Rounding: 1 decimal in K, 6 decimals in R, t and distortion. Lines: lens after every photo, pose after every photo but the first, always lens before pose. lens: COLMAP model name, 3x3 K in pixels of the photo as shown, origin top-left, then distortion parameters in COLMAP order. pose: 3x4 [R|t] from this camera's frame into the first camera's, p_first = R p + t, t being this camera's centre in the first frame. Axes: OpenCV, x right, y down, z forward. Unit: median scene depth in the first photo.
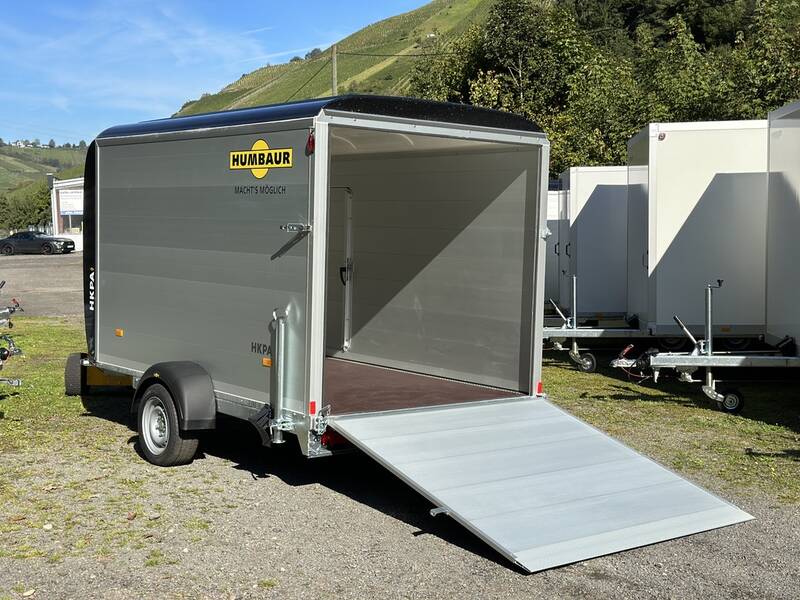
lens RADIAL K [[1106.2, 0, 400.0], [0, 1106.2, 300.0], [0, 0, 1]] dist [0.211895, -0.410180]
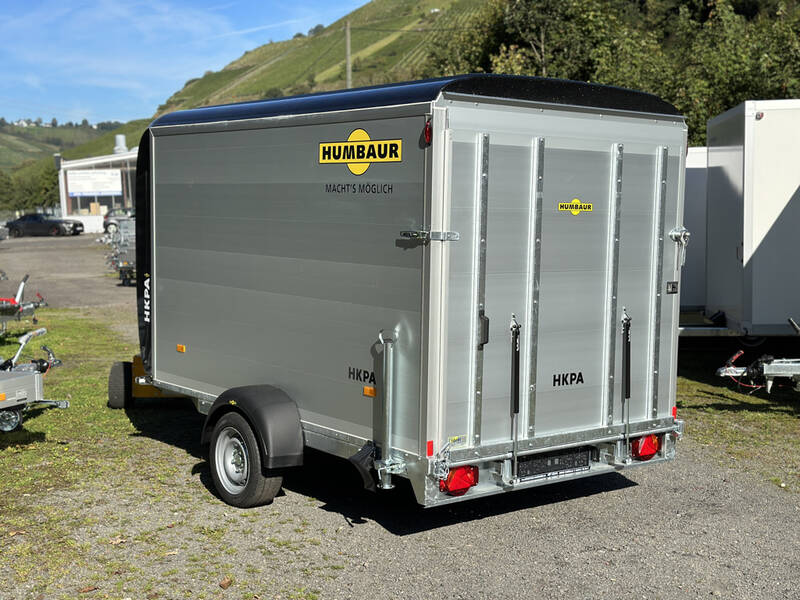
lens RADIAL K [[1106.2, 0, 400.0], [0, 1106.2, 300.0], [0, 0, 1]] dist [0.211895, -0.410180]
pose [[0.999969, -0.006917, -0.003888, -0.061498], [0.006994, 0.999770, 0.020274, -0.020655], [0.003747, -0.020300, 0.999787, 0.102211]]
